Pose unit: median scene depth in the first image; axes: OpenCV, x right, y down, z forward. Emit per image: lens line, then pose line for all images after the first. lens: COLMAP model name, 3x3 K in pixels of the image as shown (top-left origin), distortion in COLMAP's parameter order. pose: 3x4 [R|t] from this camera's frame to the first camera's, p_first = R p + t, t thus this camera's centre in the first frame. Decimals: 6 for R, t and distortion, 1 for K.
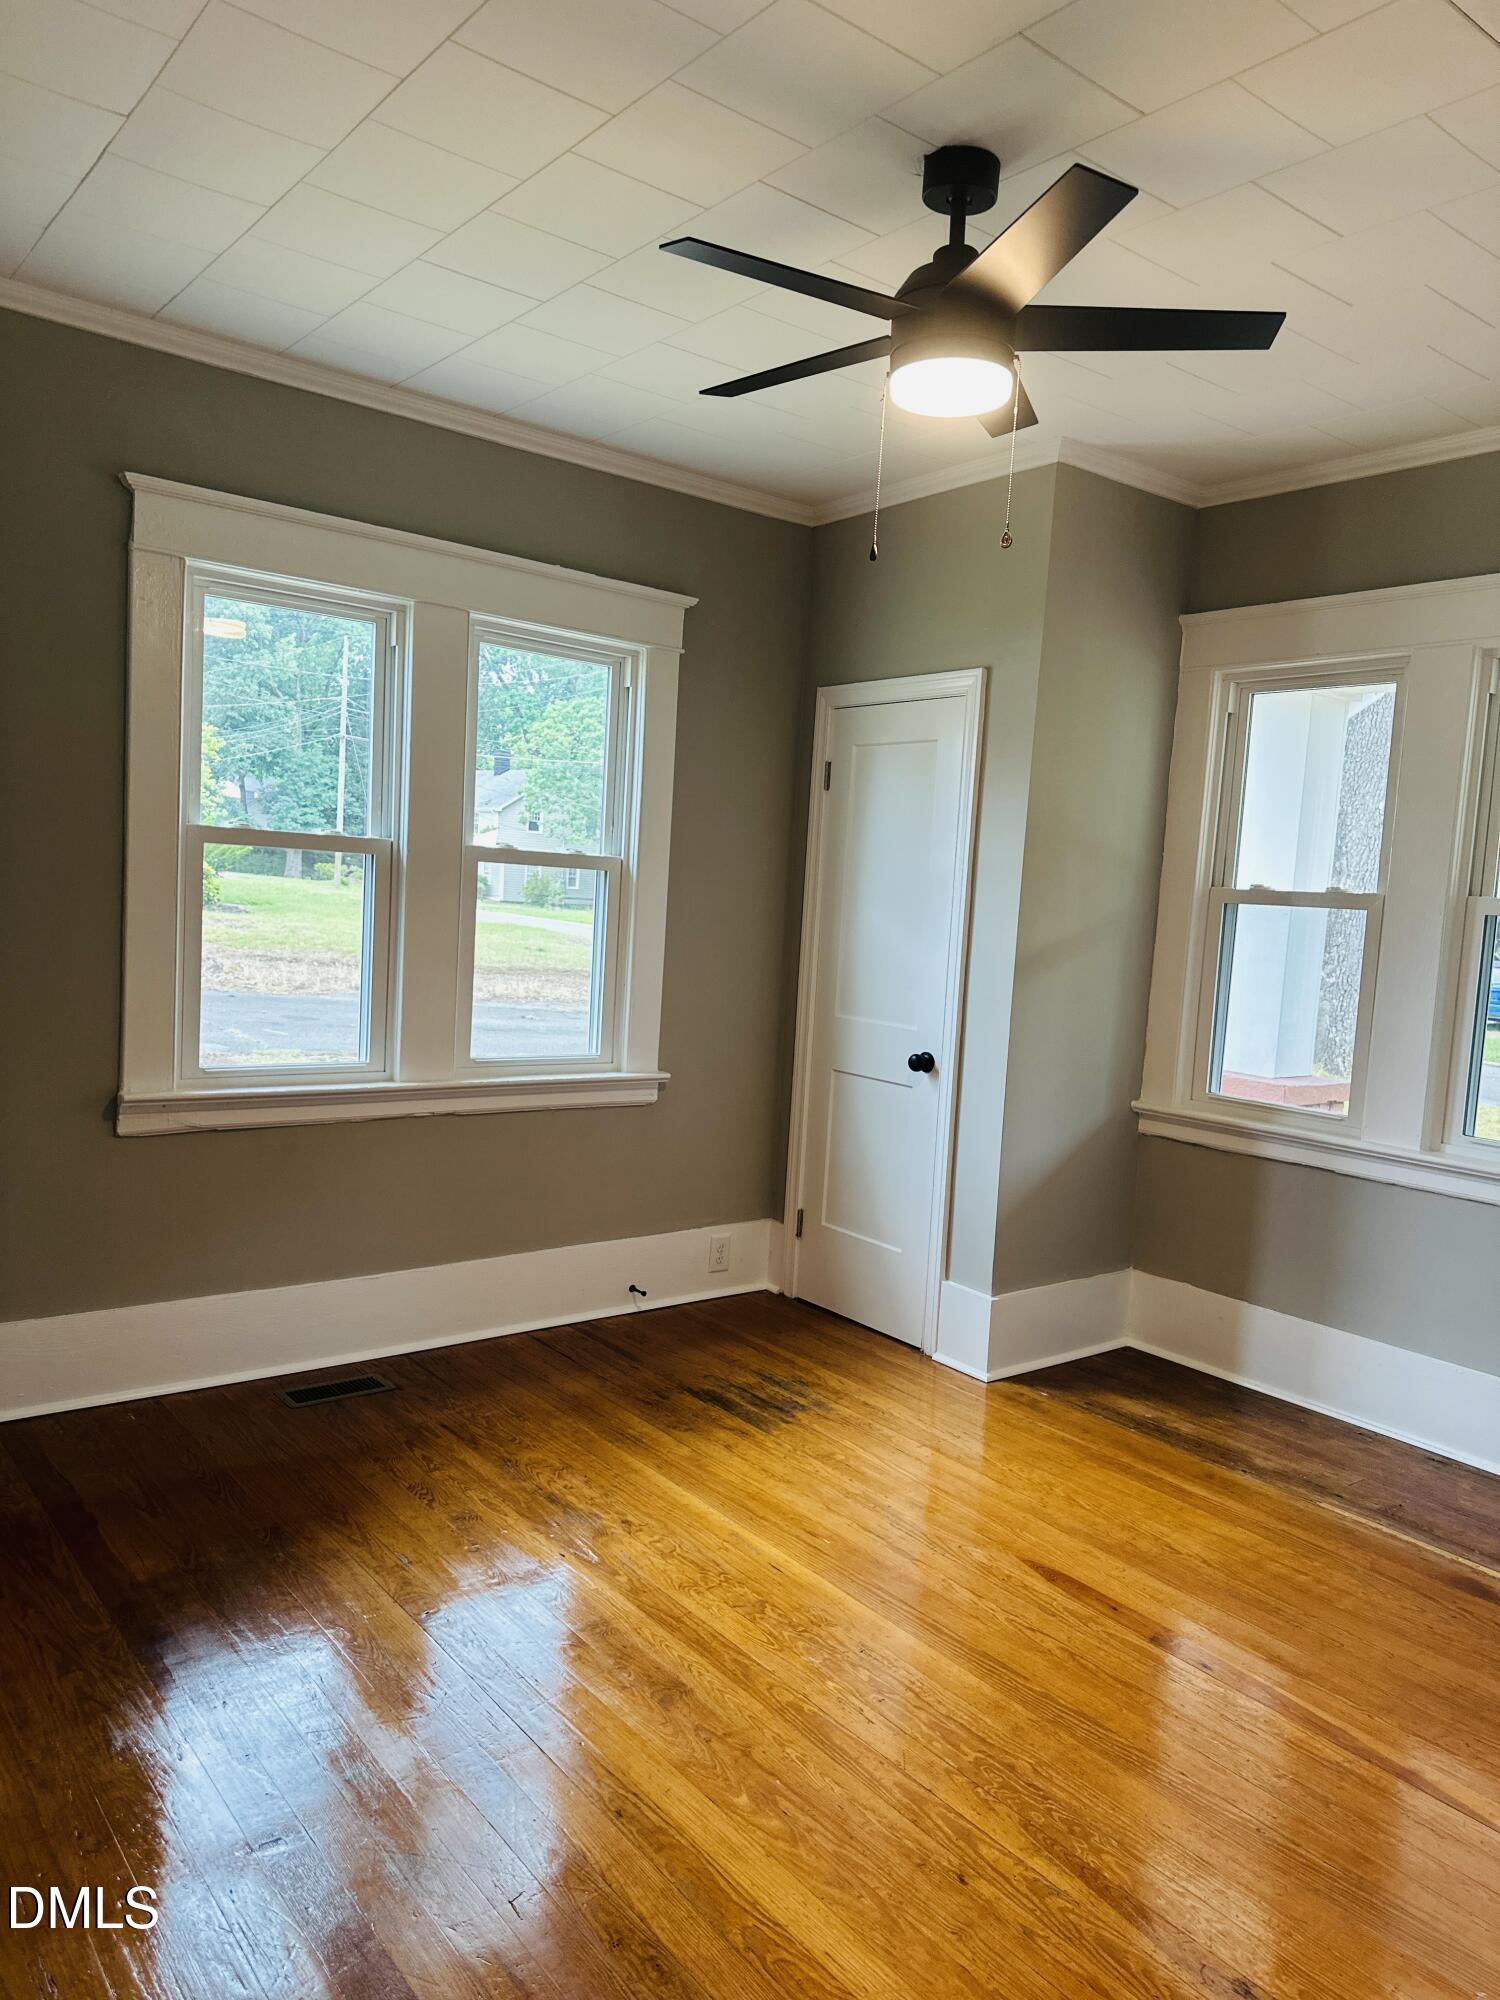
lens RADIAL K [[1393.0, 0, 748.8], [0, 1393.0, 1000.8], [0, 0, 1]] dist [0.149080, -0.252874]
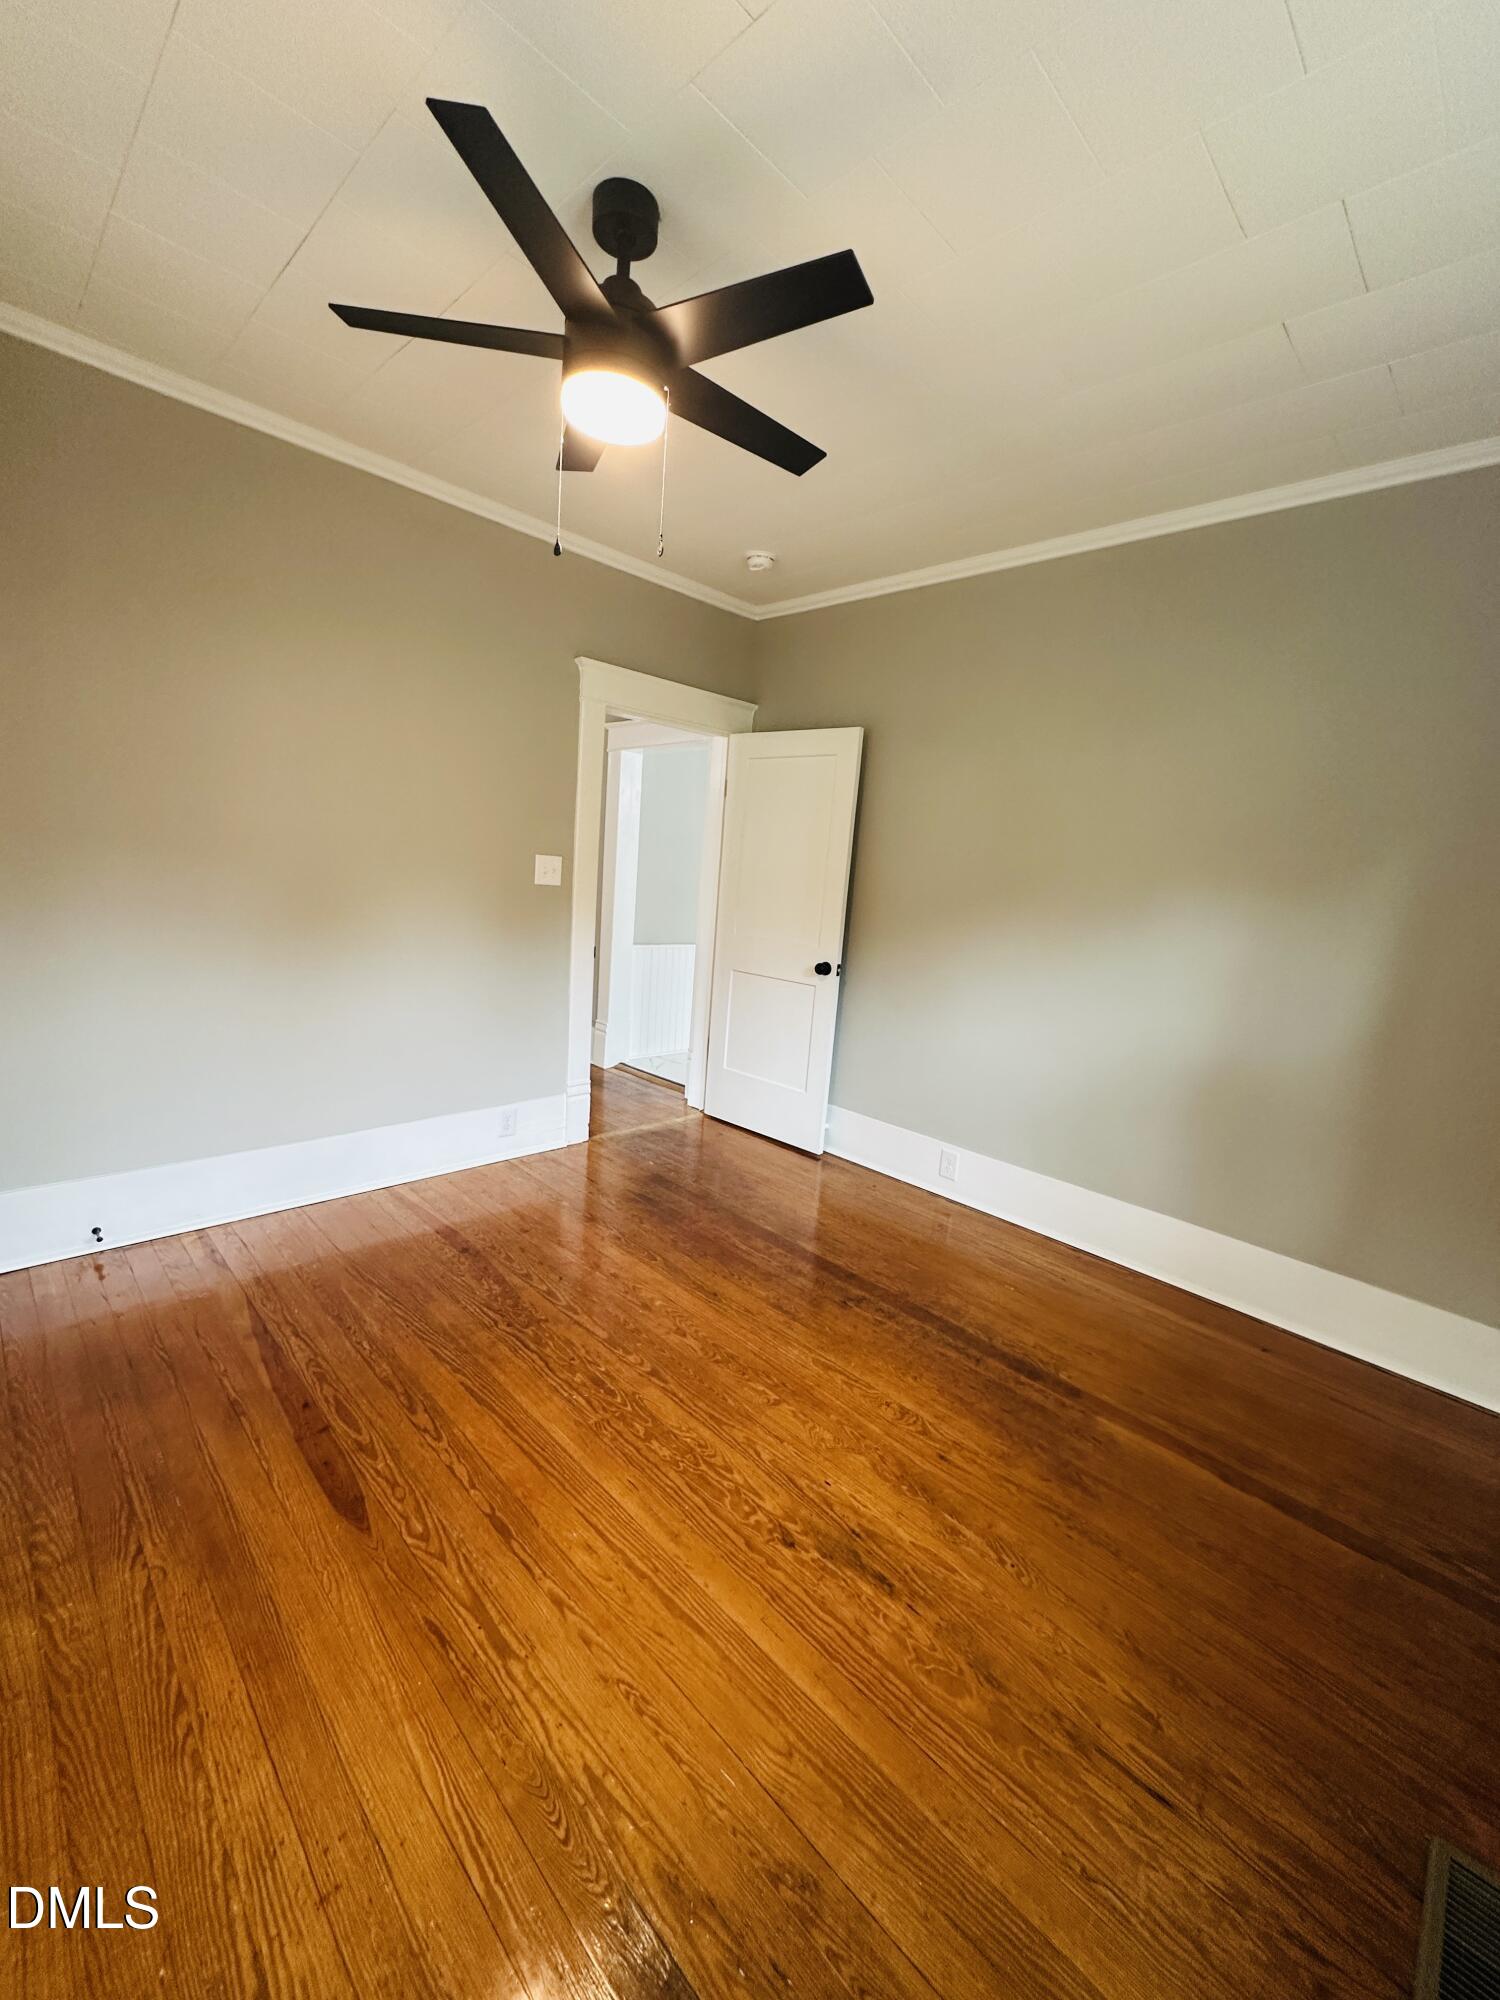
lens RADIAL K [[798.8, 0, 747.2], [0, 798.8, 992.8], [0, 0, 1]] dist [-0.003742, -0.000023]
pose [[-0.983168, -0.111207, -0.144959, 0.048599], [-0.142325, 0.963670, 0.226015, -0.084614], [0.114558, 0.242842, -0.963278, 1.148191]]
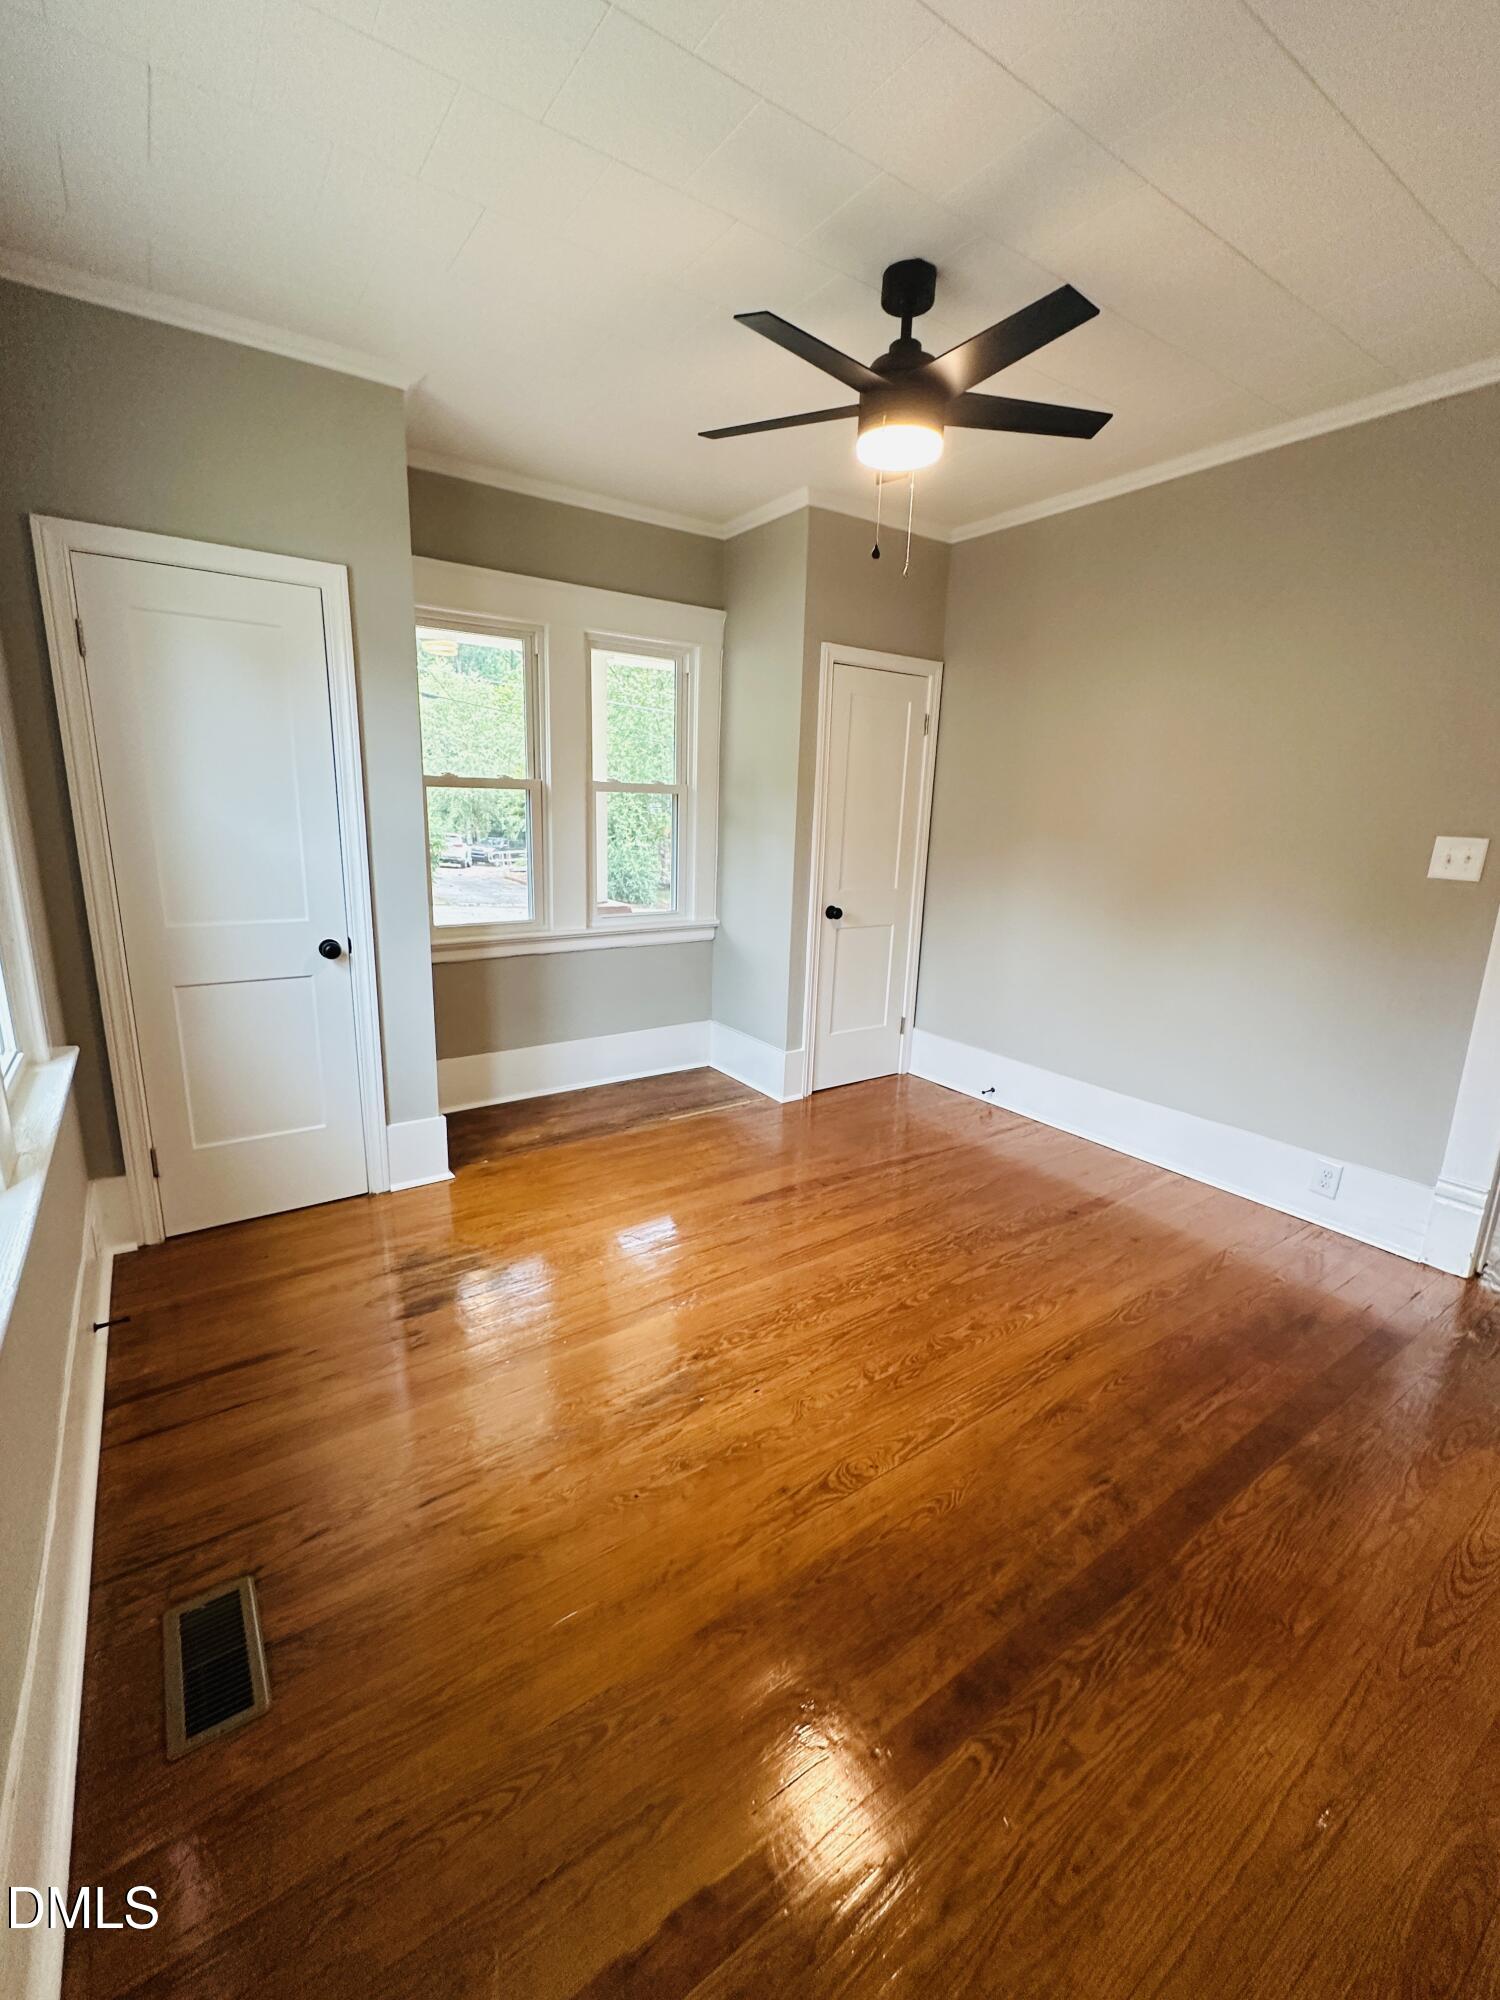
lens RADIAL K [[848.1, 0, 754.4], [0, 848.1, 990.3], [0, 0, 1]] dist [-0.001412, -0.000108]
pose [[0.047313, -0.270282, 0.961618, -0.551880], [0.056322, 0.961886, 0.267586, -0.090893], [-0.997291, 0.041500, 0.060732, 0.722375]]
